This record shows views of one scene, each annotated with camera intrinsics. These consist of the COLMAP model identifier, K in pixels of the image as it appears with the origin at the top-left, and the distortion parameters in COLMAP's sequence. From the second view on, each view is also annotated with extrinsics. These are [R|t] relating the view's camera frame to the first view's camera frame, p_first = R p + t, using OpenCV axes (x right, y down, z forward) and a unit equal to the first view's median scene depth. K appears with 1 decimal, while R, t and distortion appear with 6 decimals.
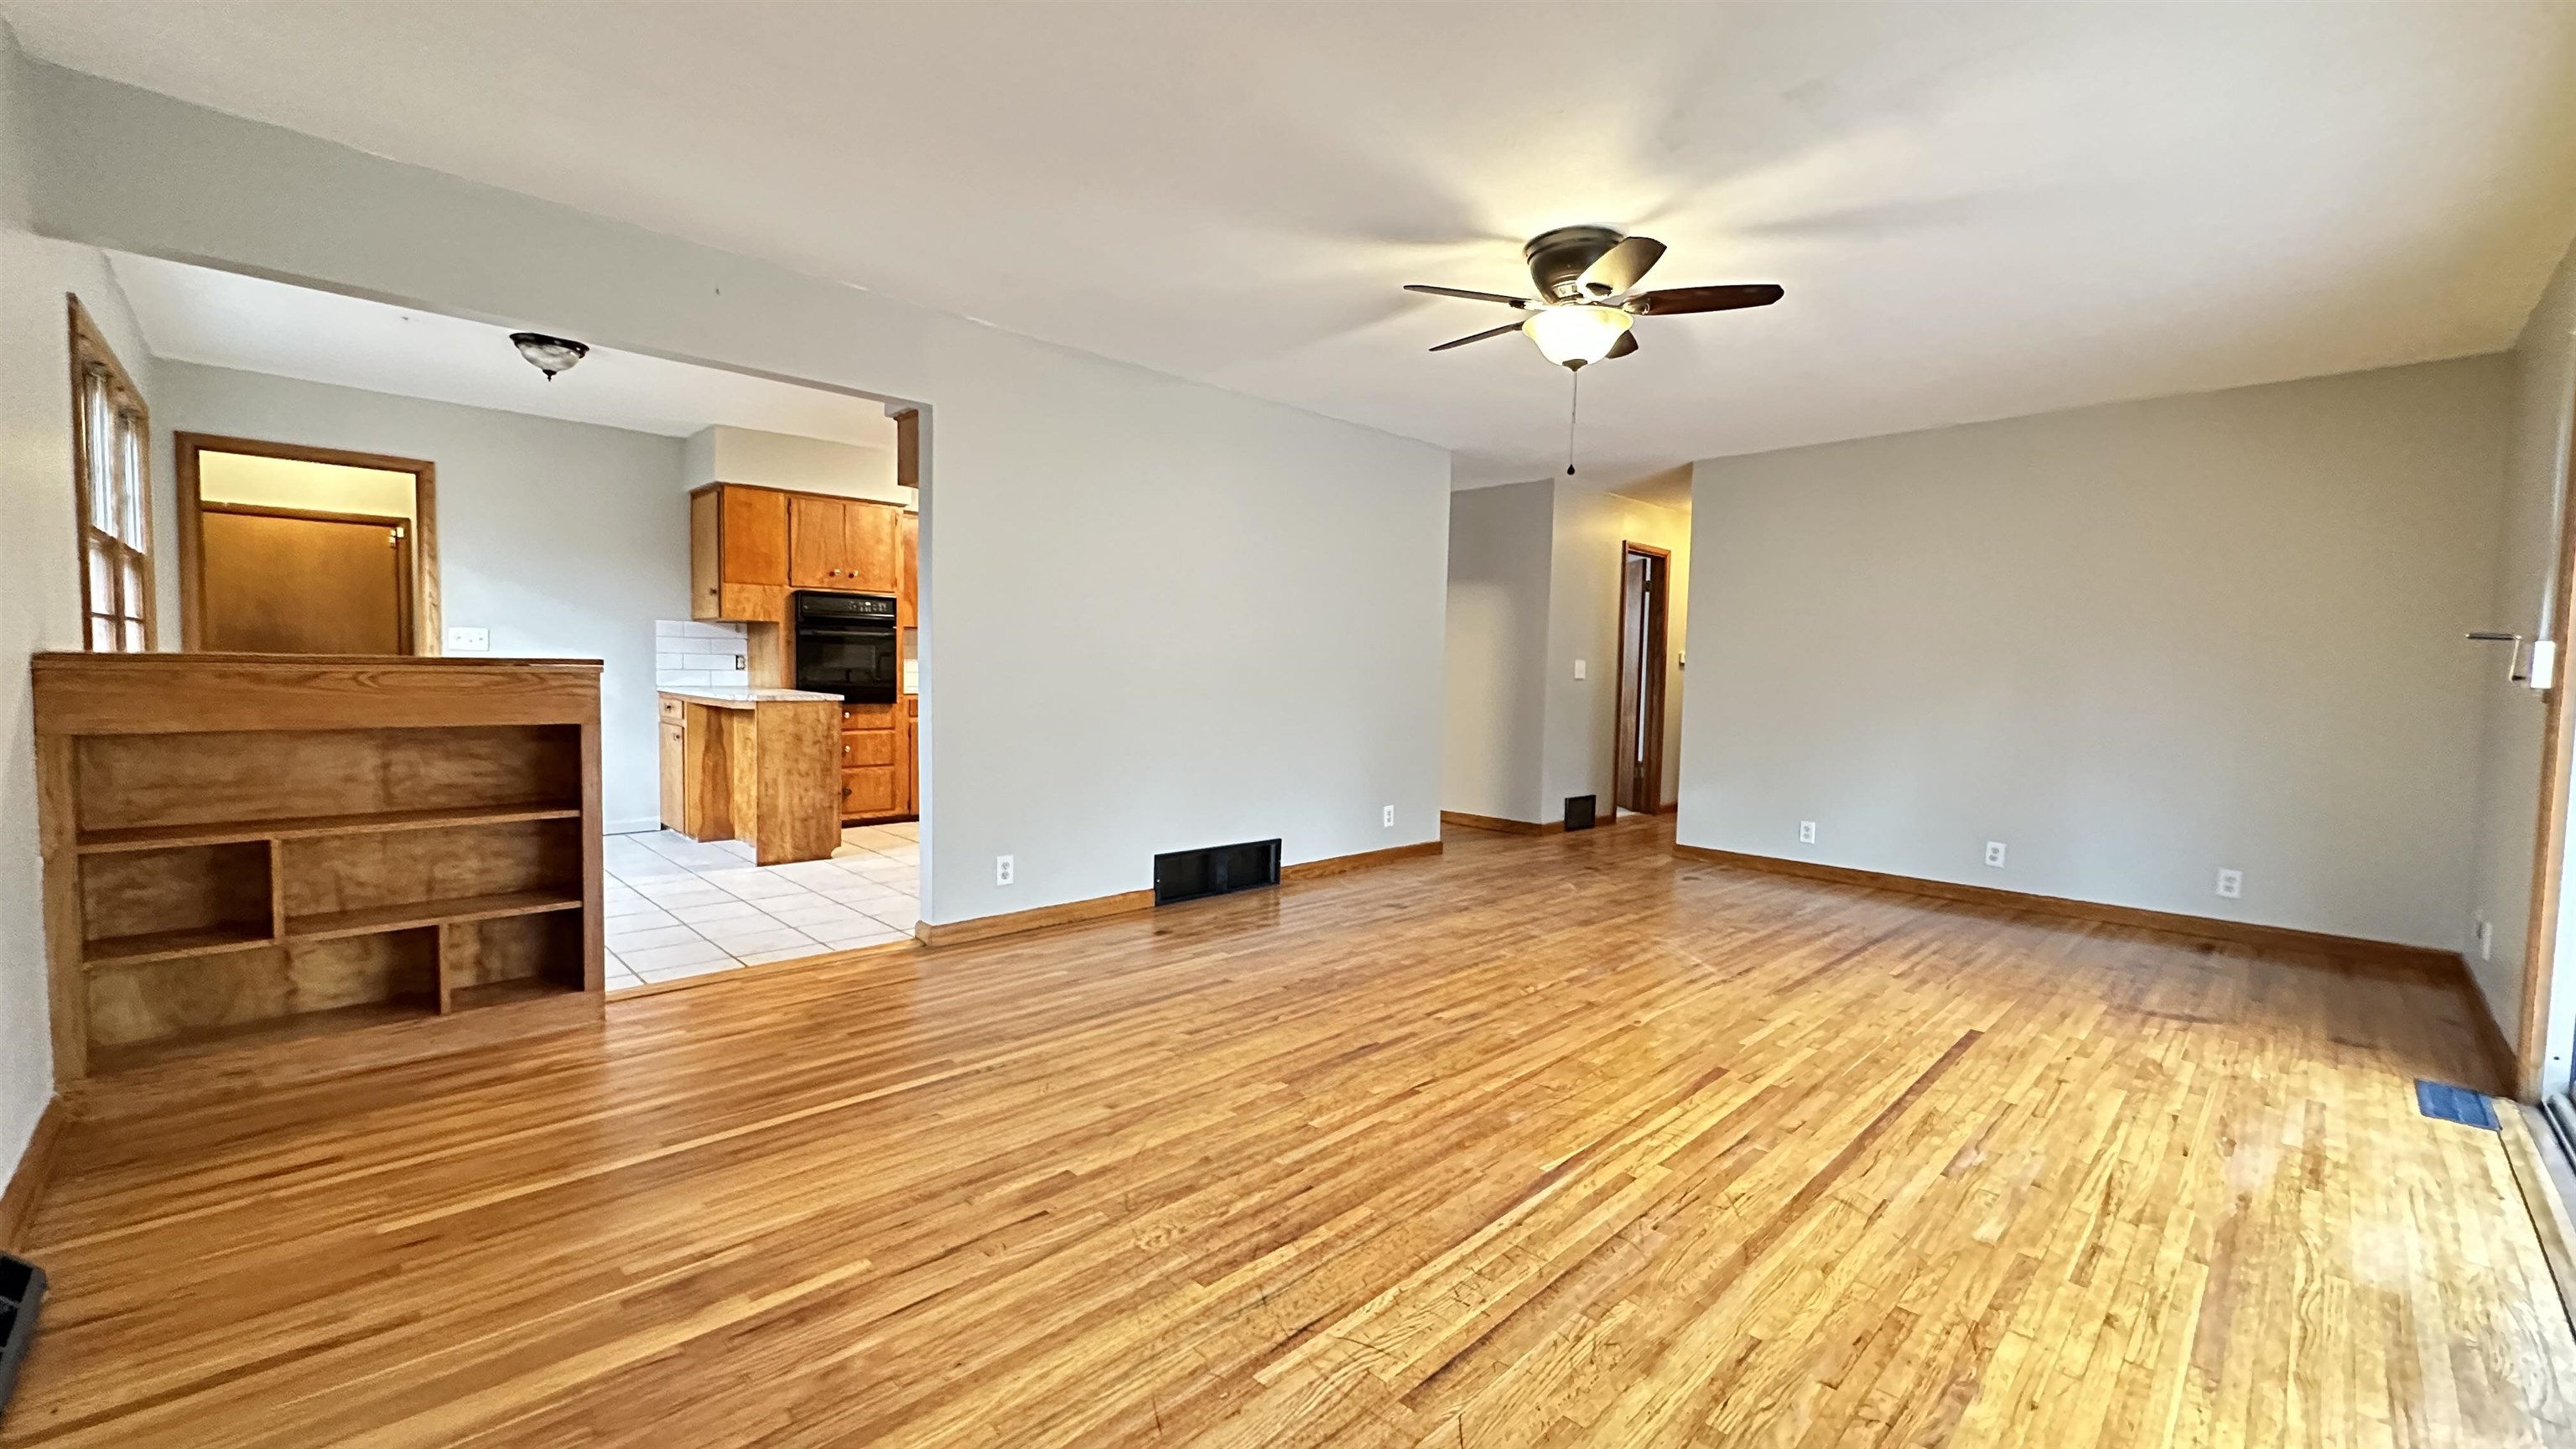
lens RADIAL K [[1030.7, 0, 1288.0], [0, 1030.7, 724.5], [0, 0, 1]] dist [-0.000485, 0.000638]
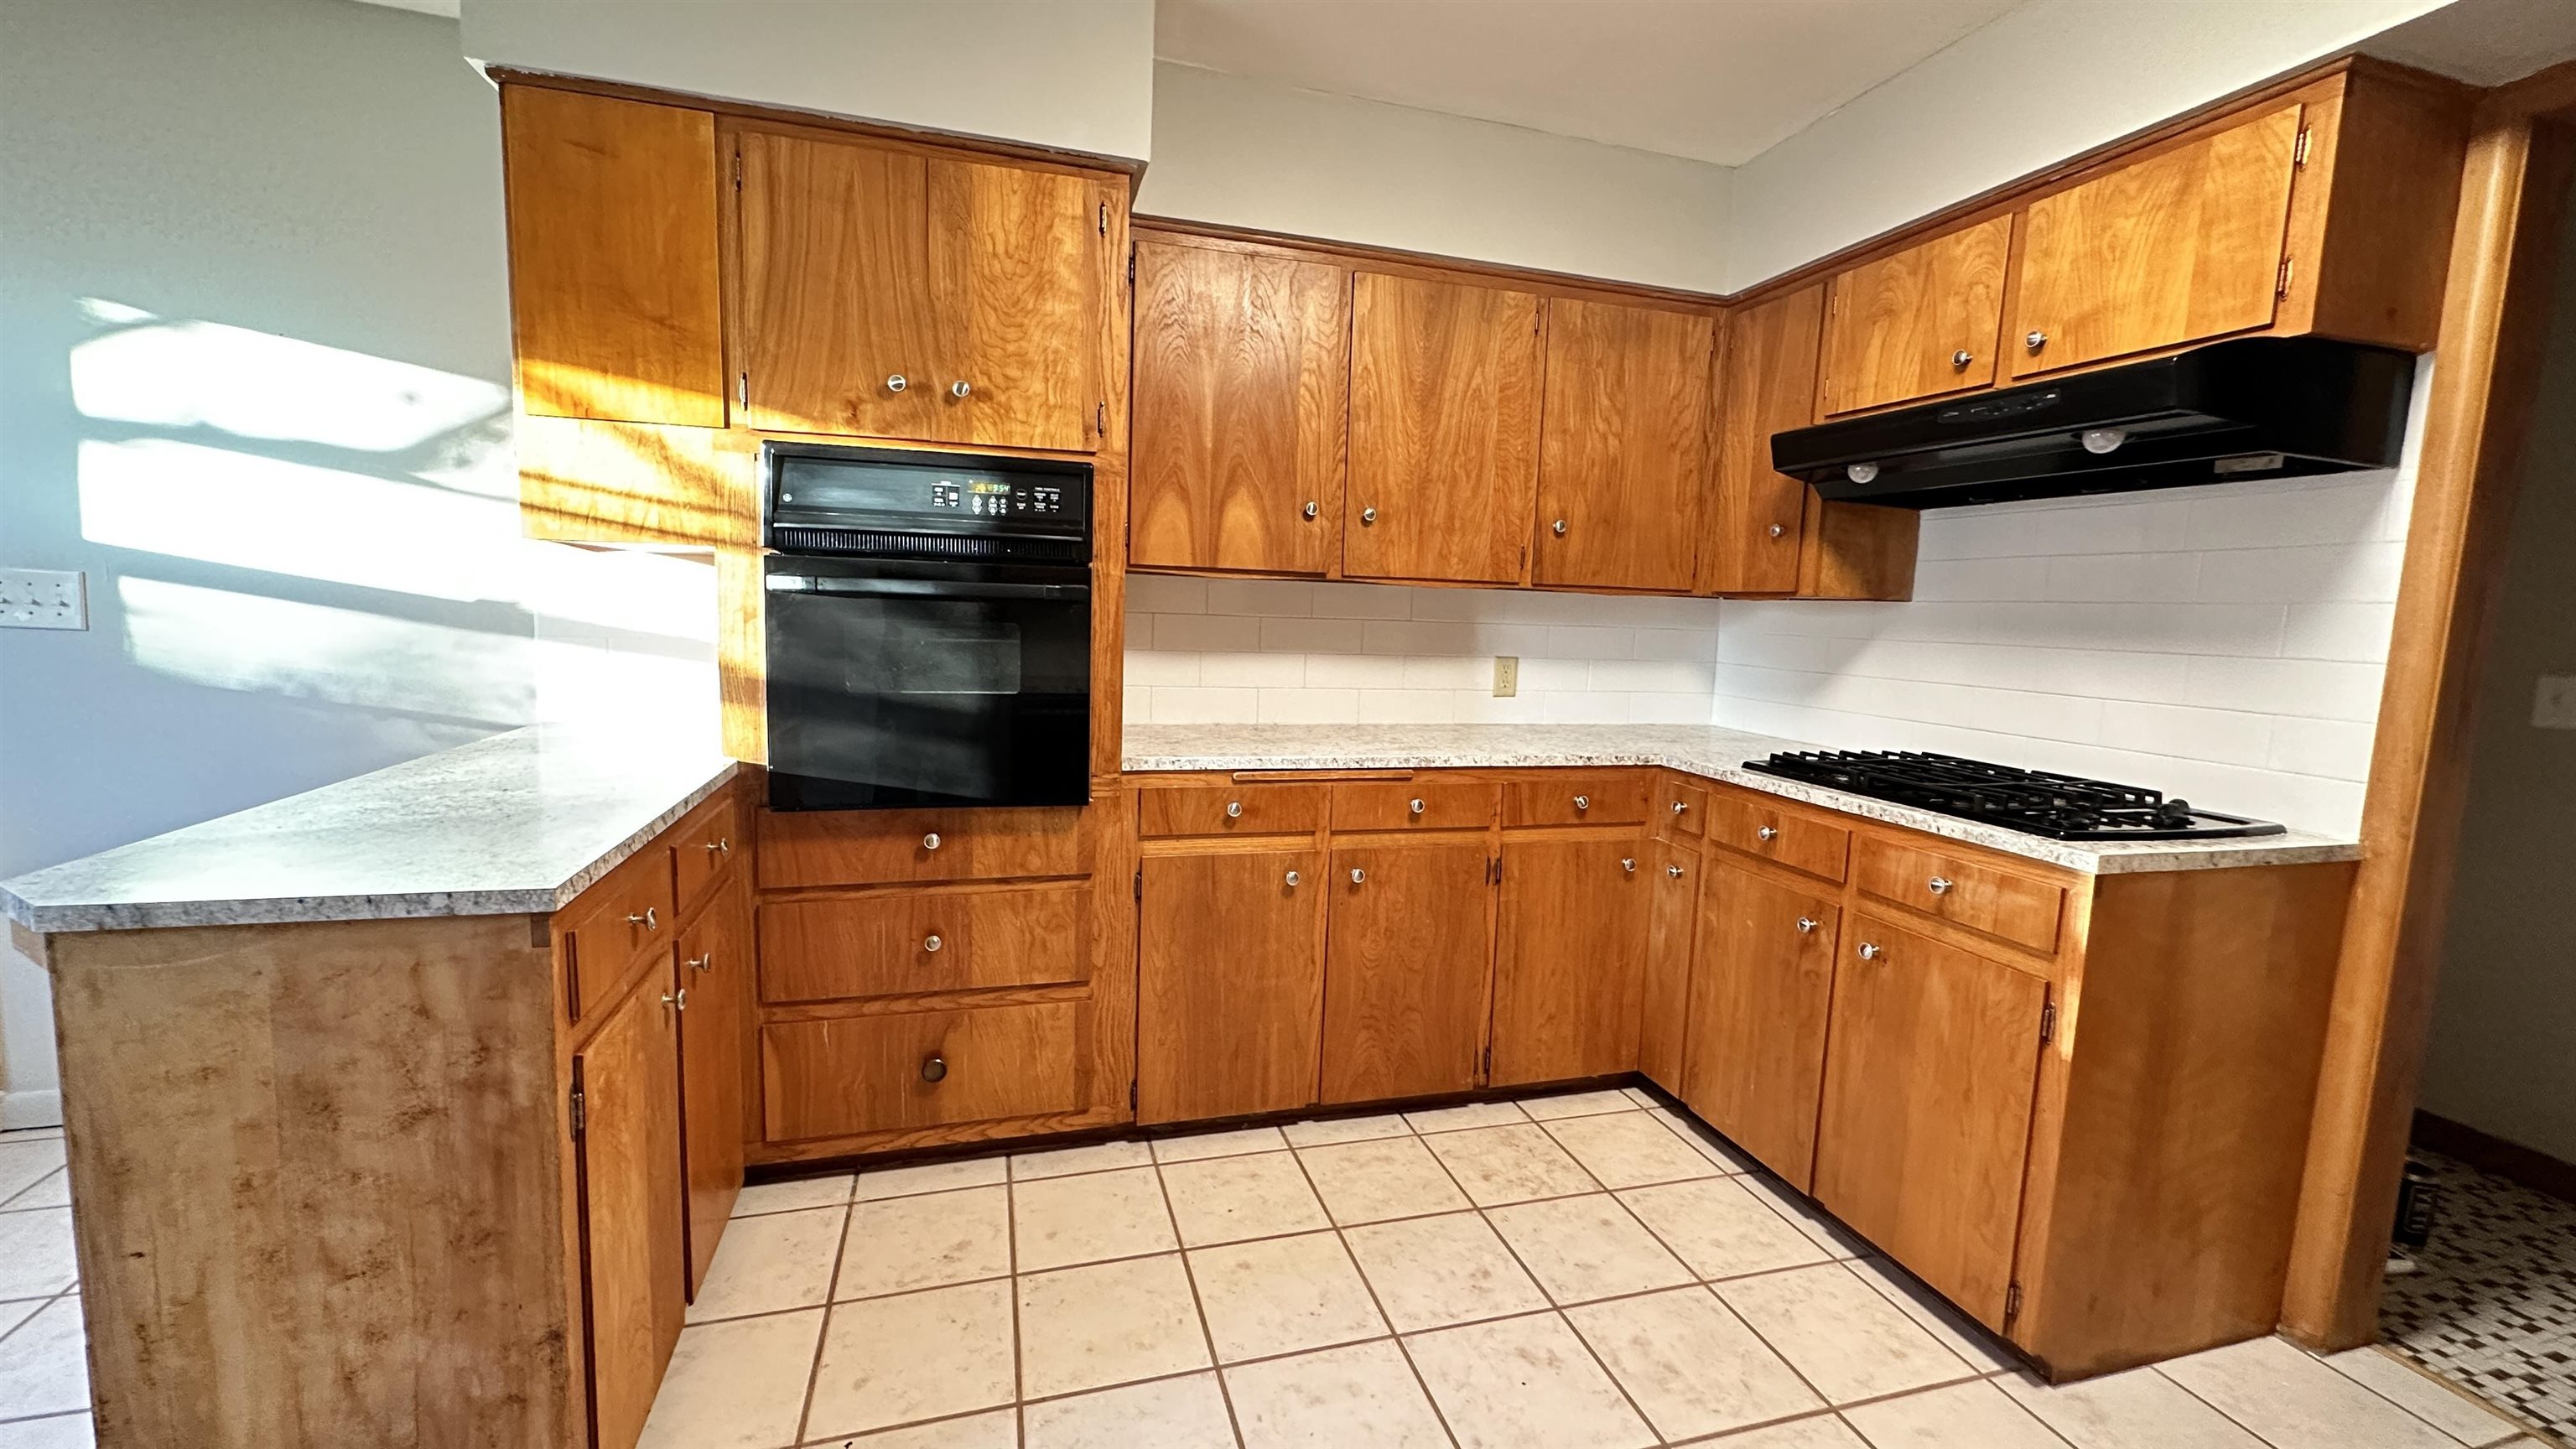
lens RADIAL K [[1030.7, 0, 1288.0], [0, 1030.7, 724.5], [0, 0, 1]] dist [-0.000485, 0.000638]
pose [[0.880708, 0.061937, -0.469592, -0.218646], [-0.041795, 0.997708, 0.053207, -0.080321], [0.471811, -0.027233, 0.881279, 0.923692]]
